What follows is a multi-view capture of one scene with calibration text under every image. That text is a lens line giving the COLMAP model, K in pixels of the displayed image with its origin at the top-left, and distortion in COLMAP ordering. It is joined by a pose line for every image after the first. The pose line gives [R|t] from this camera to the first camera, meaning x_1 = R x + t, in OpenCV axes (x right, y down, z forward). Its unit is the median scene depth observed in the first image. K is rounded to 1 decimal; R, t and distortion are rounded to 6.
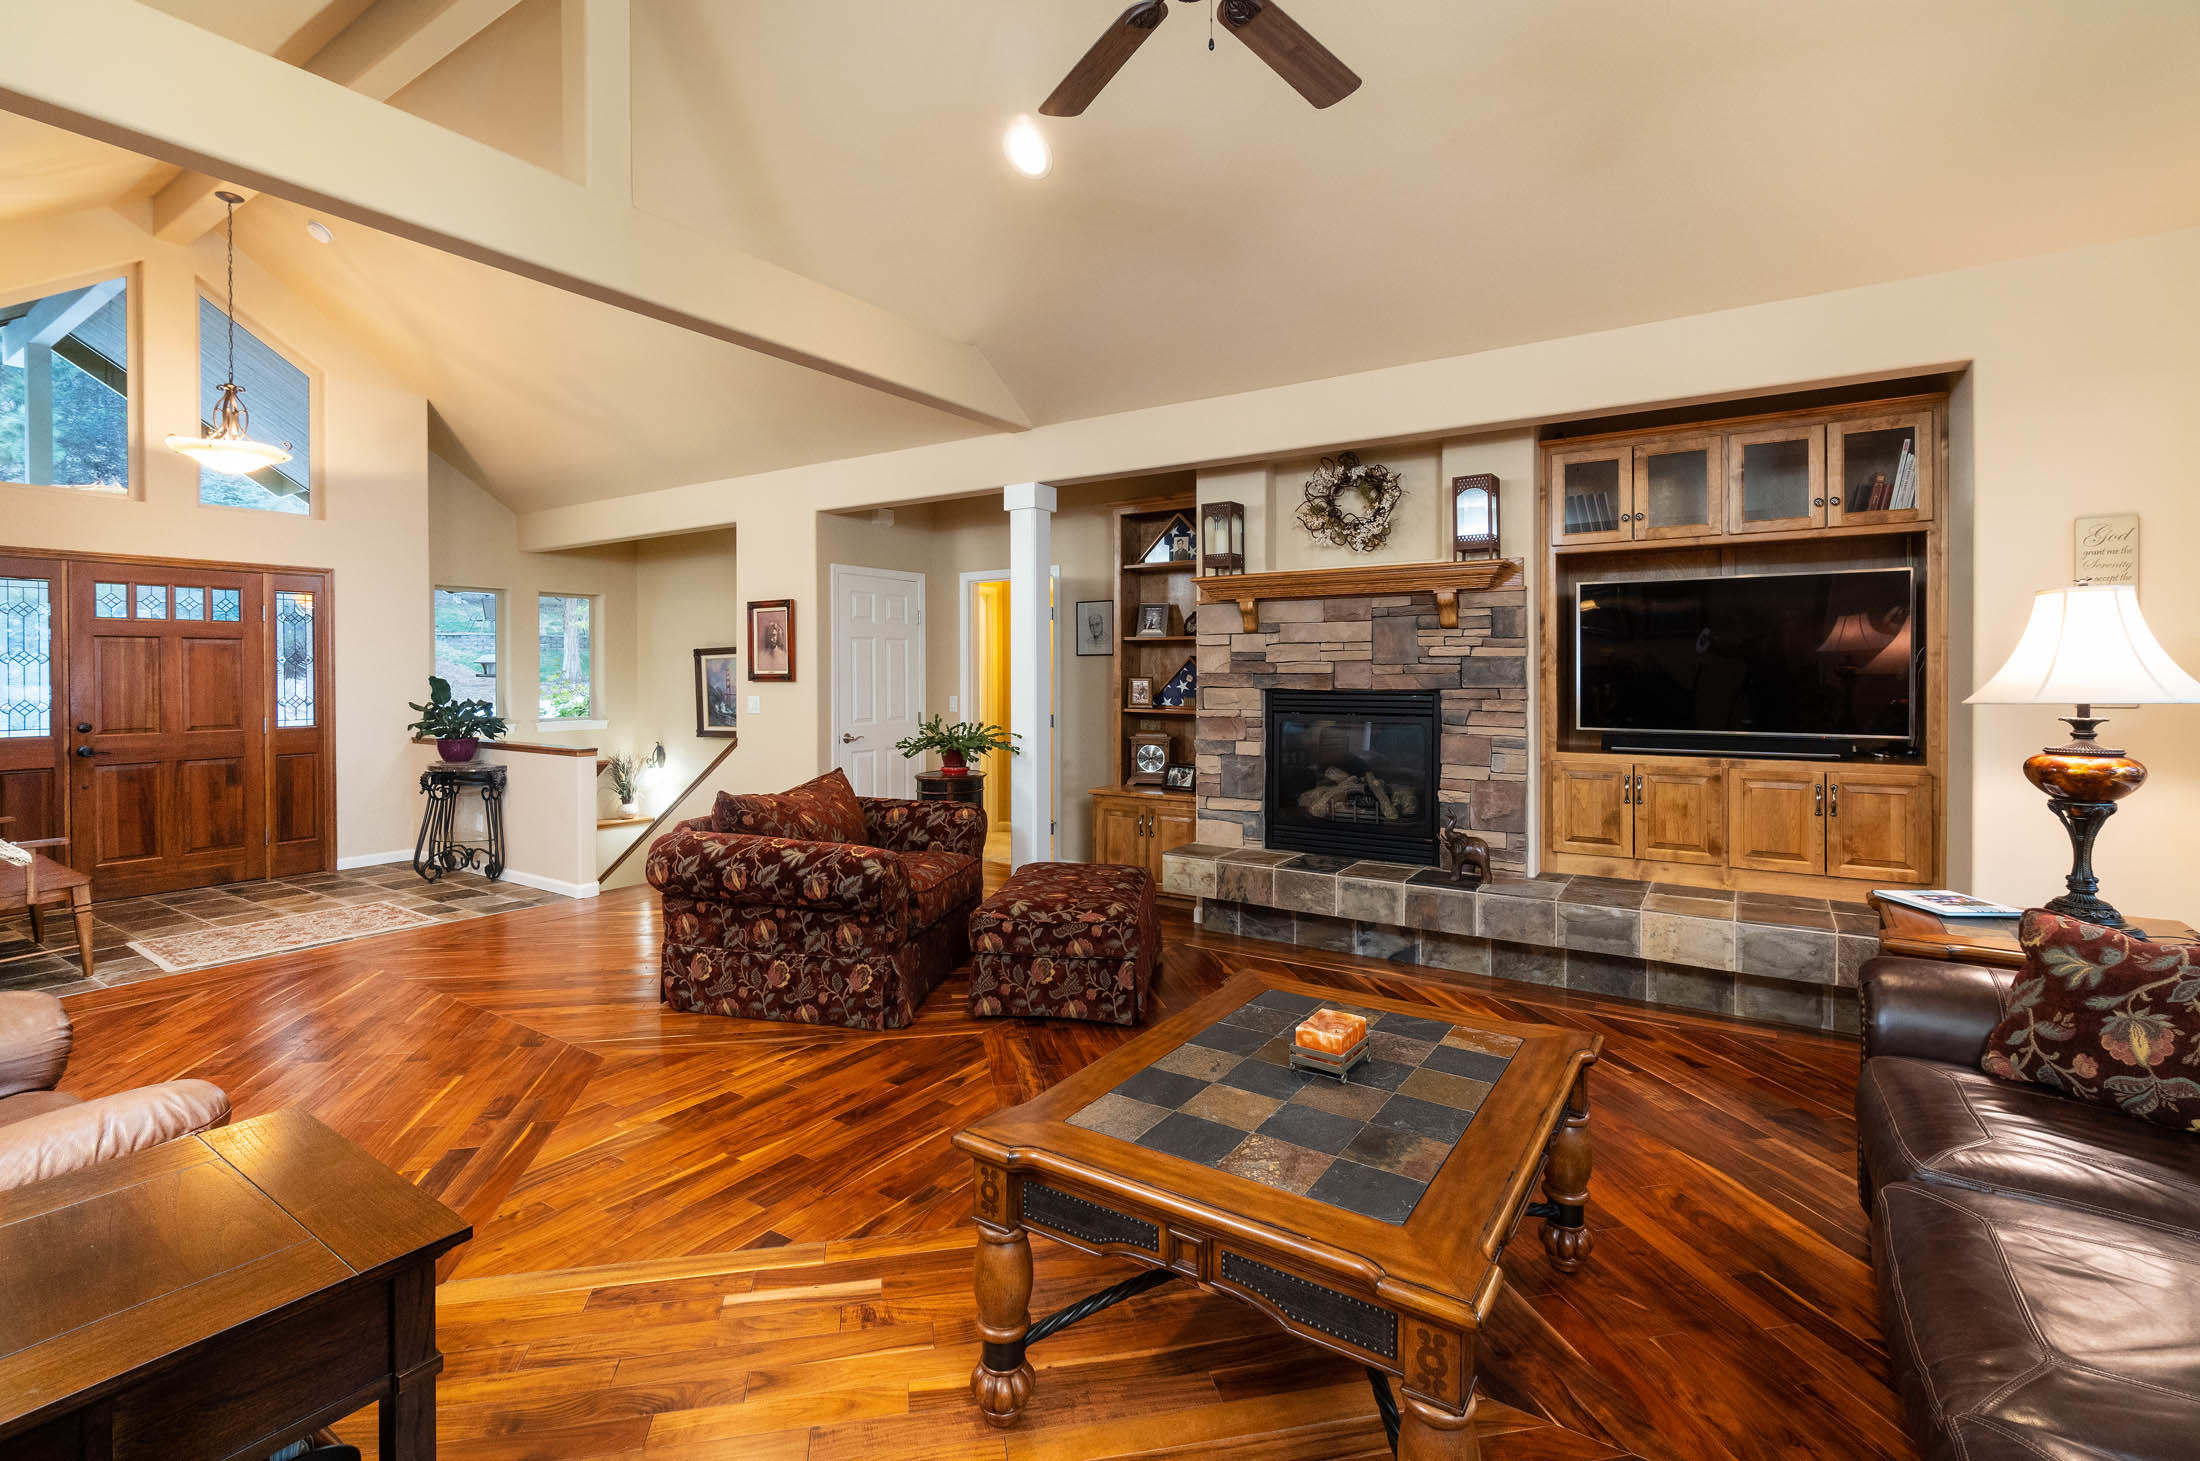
lens RADIAL K [[973.5, 0, 1008.1], [0, 973.5, 674.4], [0, 0, 1]] dist [-0.000256, -0.000142]
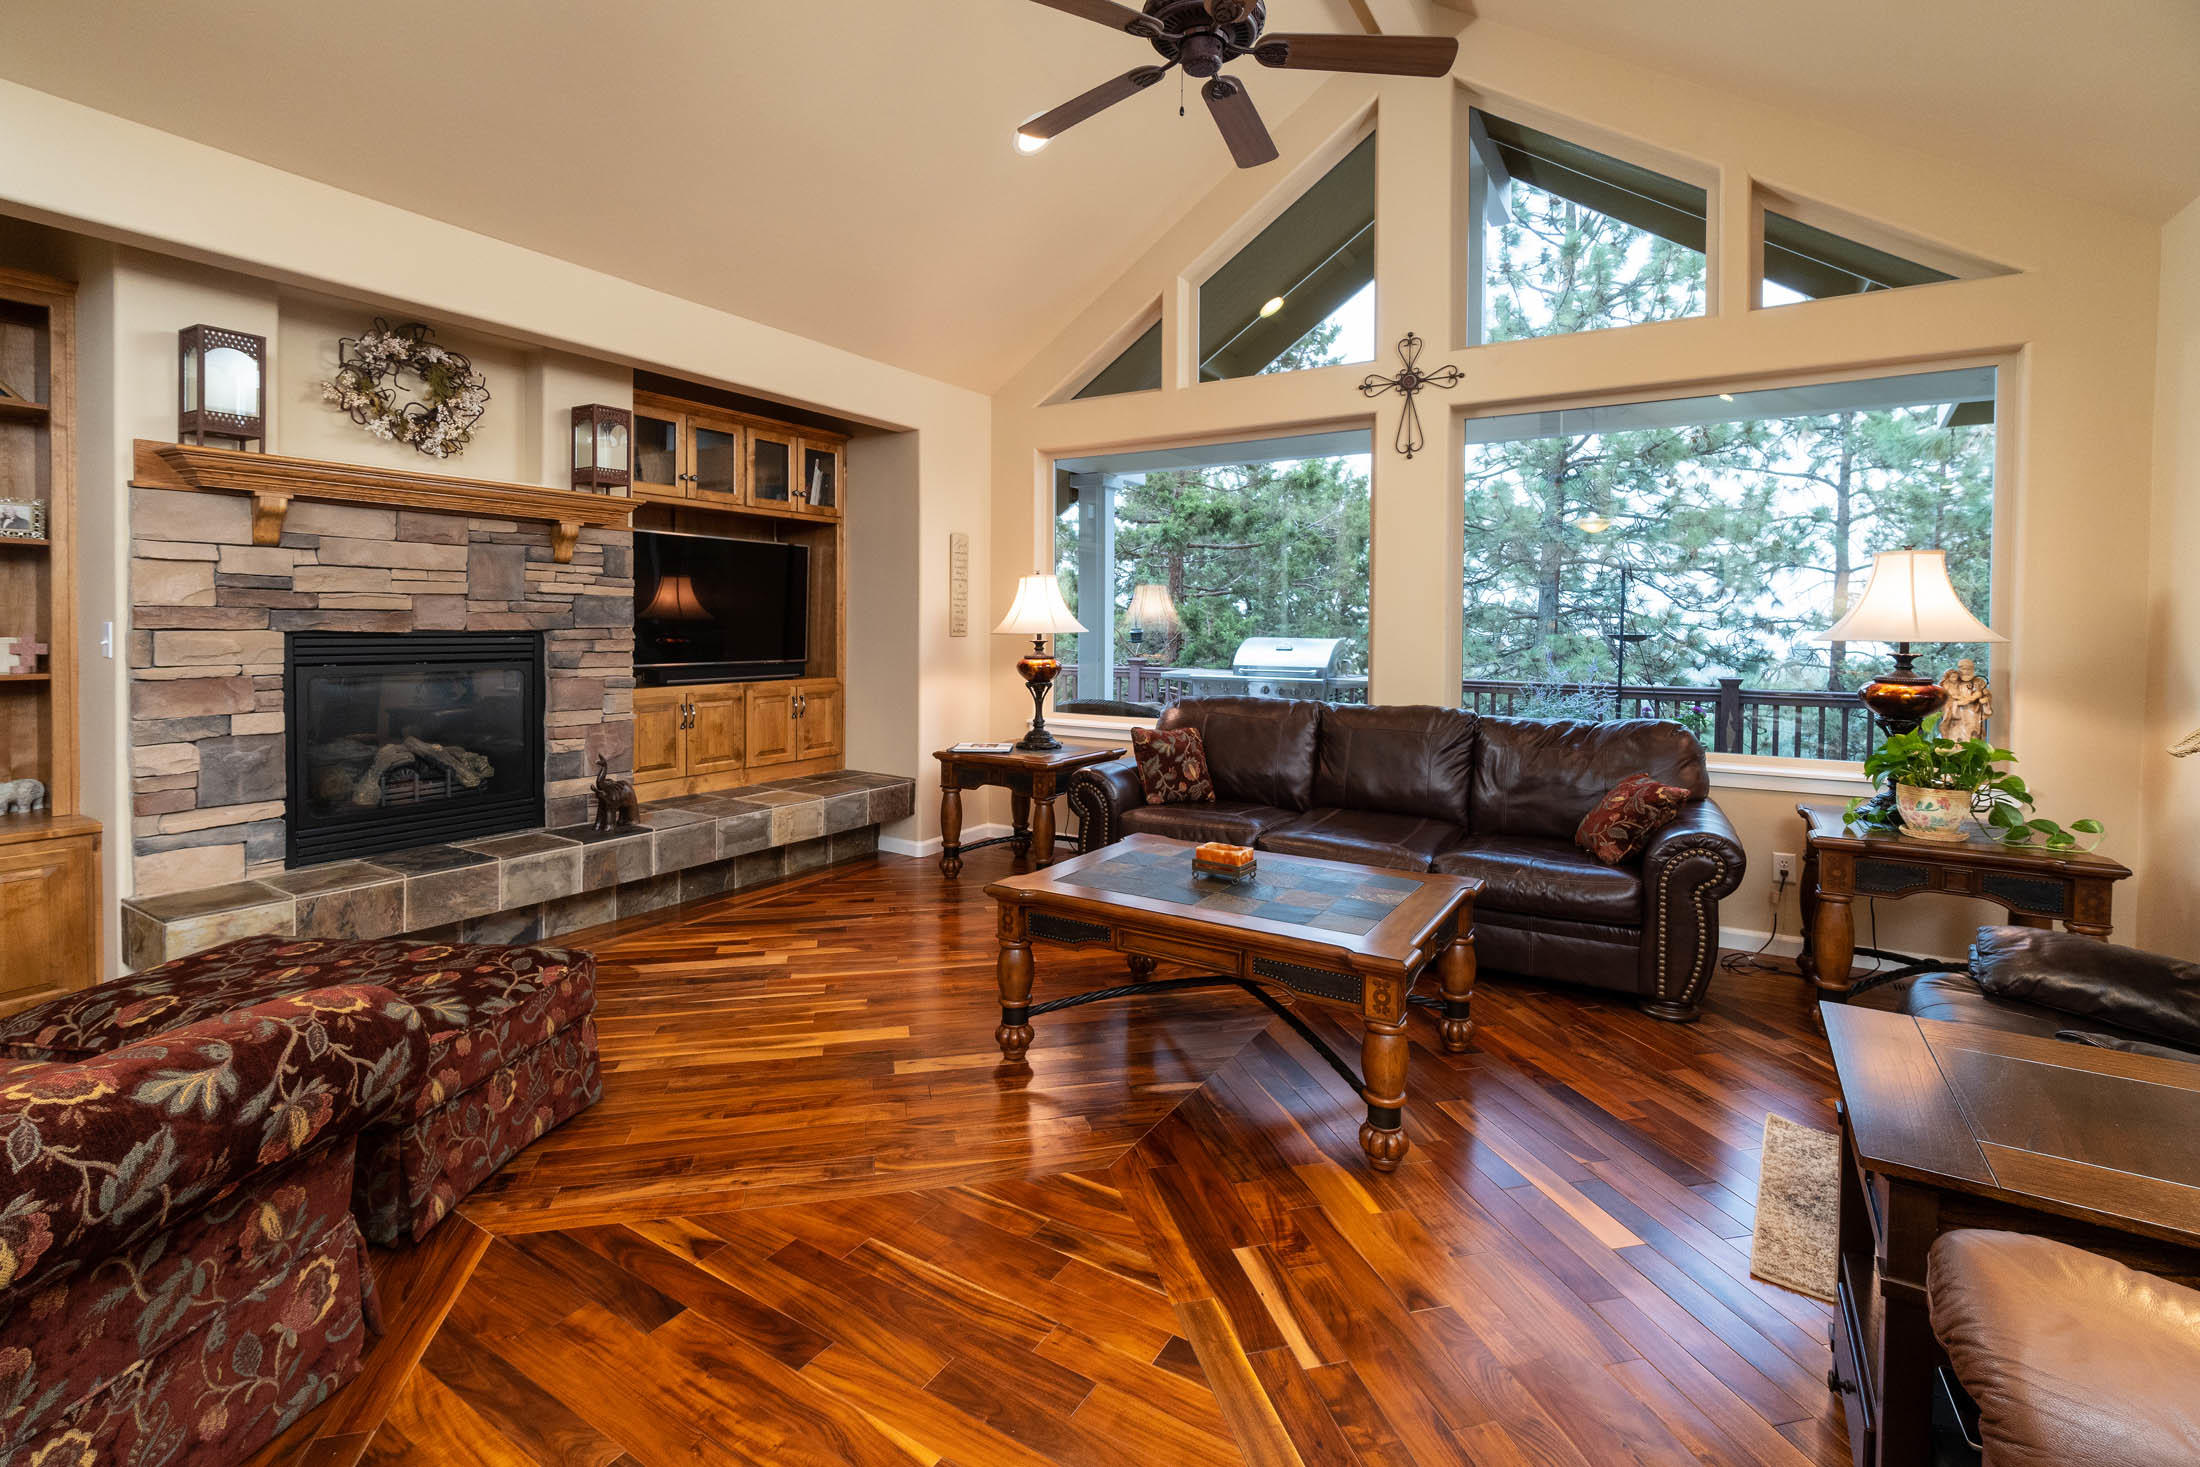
lens RADIAL K [[973.5, 0, 1082.9], [0, 973.5, 645.3], [0, 0, 1]] dist [-0.000256, -0.000142]
pose [[-0.046801, -0.020691, 0.998690, -0.492049], [-0.006830, 0.999769, 0.020393, 0.008105], [-0.998881, -0.005867, -0.046932, 0.558171]]
